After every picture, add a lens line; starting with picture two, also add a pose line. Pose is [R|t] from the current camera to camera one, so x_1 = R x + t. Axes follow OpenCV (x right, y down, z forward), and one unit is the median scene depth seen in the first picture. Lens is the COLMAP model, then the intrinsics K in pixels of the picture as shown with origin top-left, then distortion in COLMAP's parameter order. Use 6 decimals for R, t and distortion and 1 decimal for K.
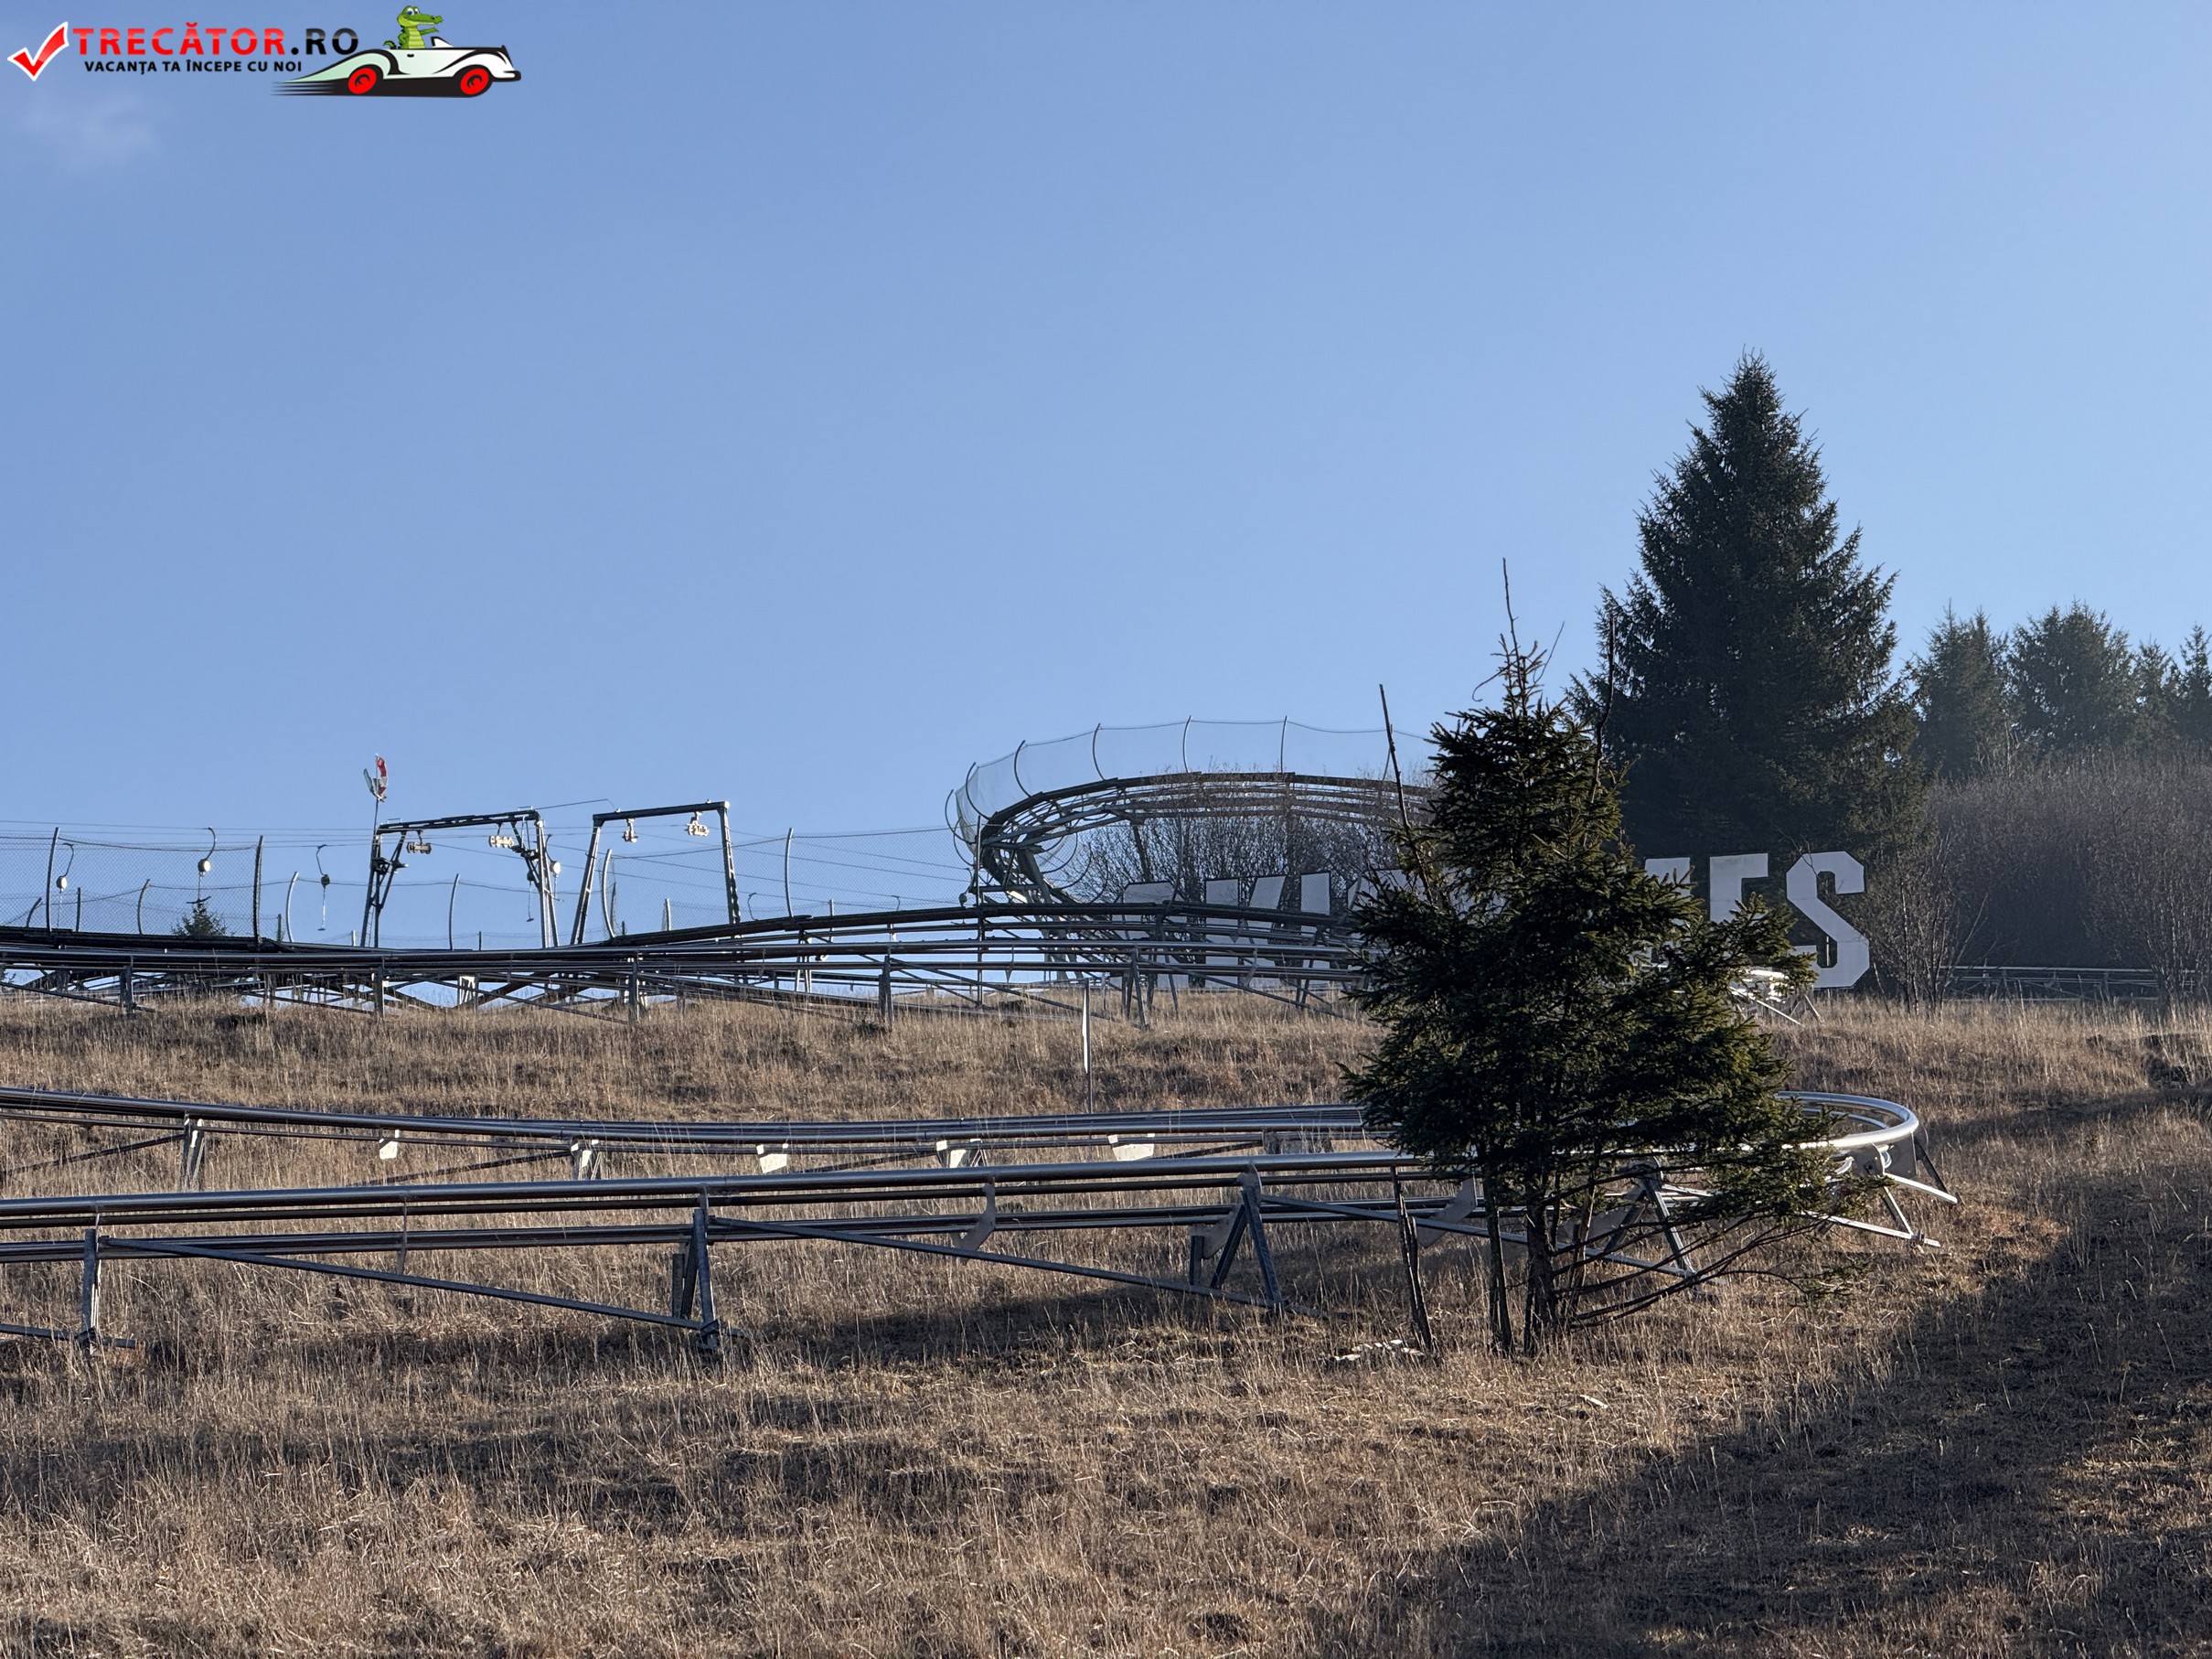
lens RADIAL K [[7747.2, 0, 1106.7], [0, 7747.2, 832.7], [0, 0, 1]] dist [0.080780, 0.000000]
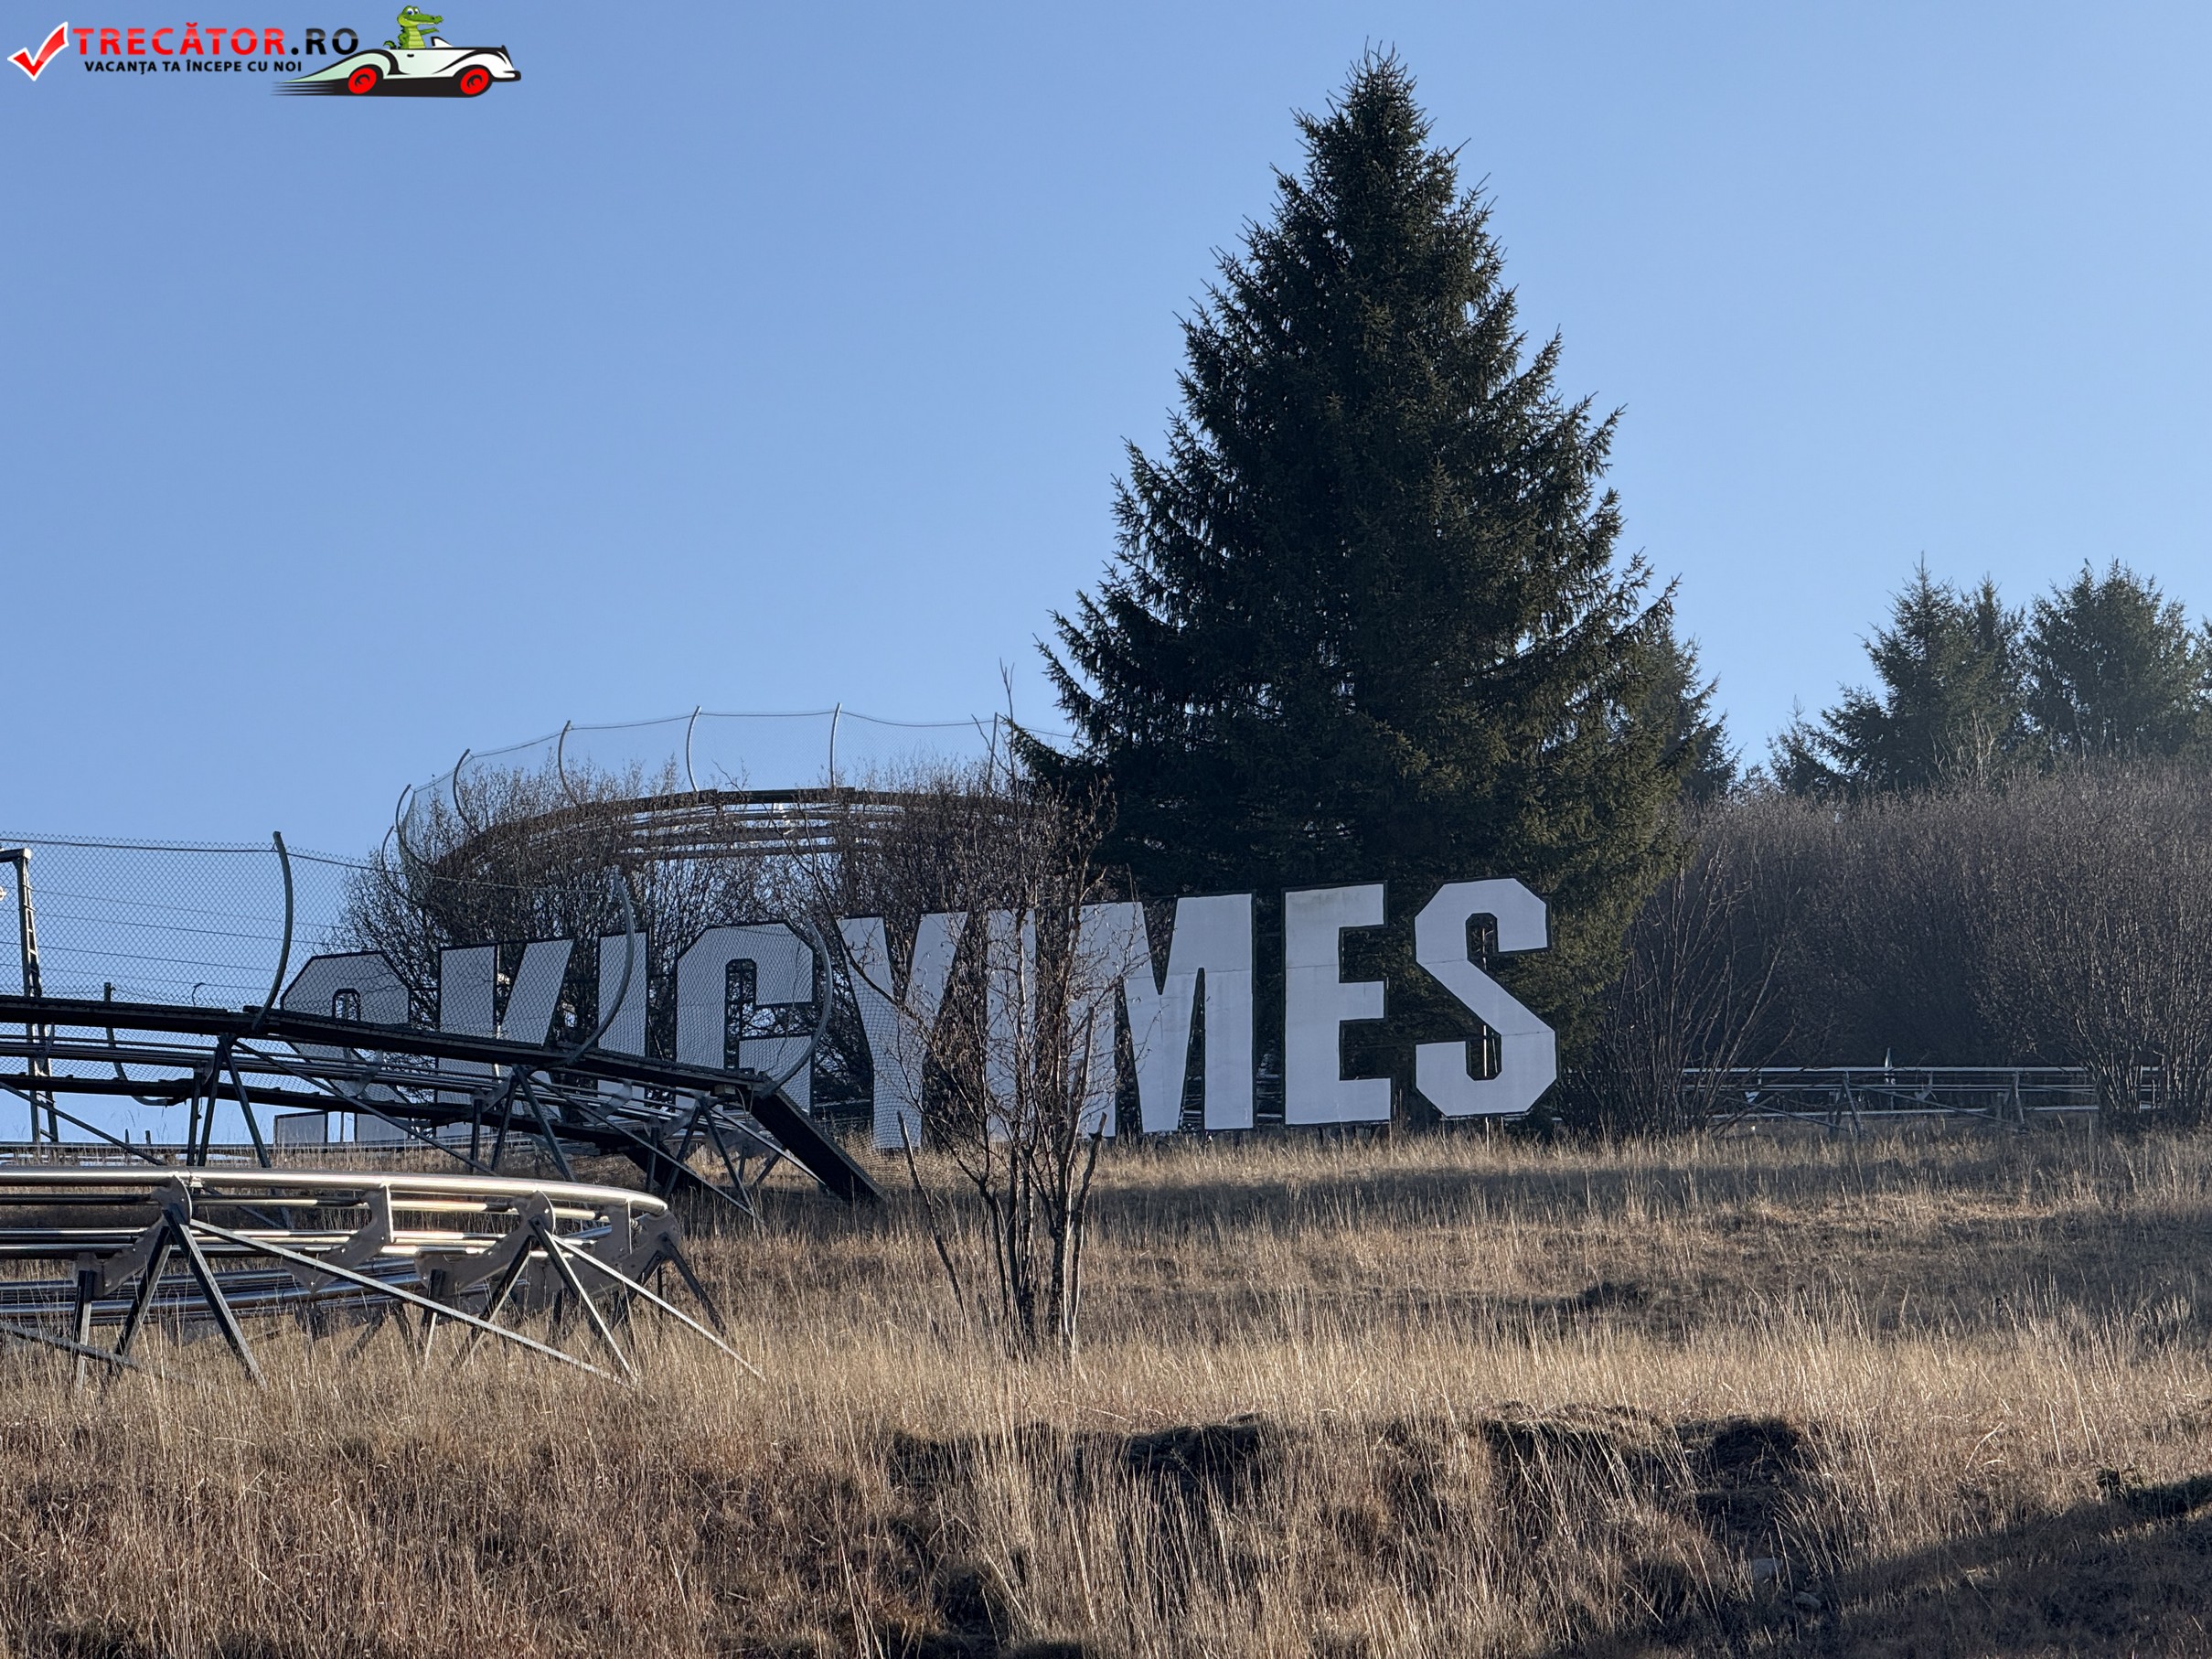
lens RADIAL K [[7897.7, 0, 1104.9], [0, 7897.7, 823.9], [0, 0, 1]] dist [0.217365, 0.000000]
pose [[0.999586, -0.019404, -0.021266, 0.074460], [0.019168, 0.999753, -0.011225, 0.004223], [0.021478, 0.010813, 0.999711, 0.393305]]
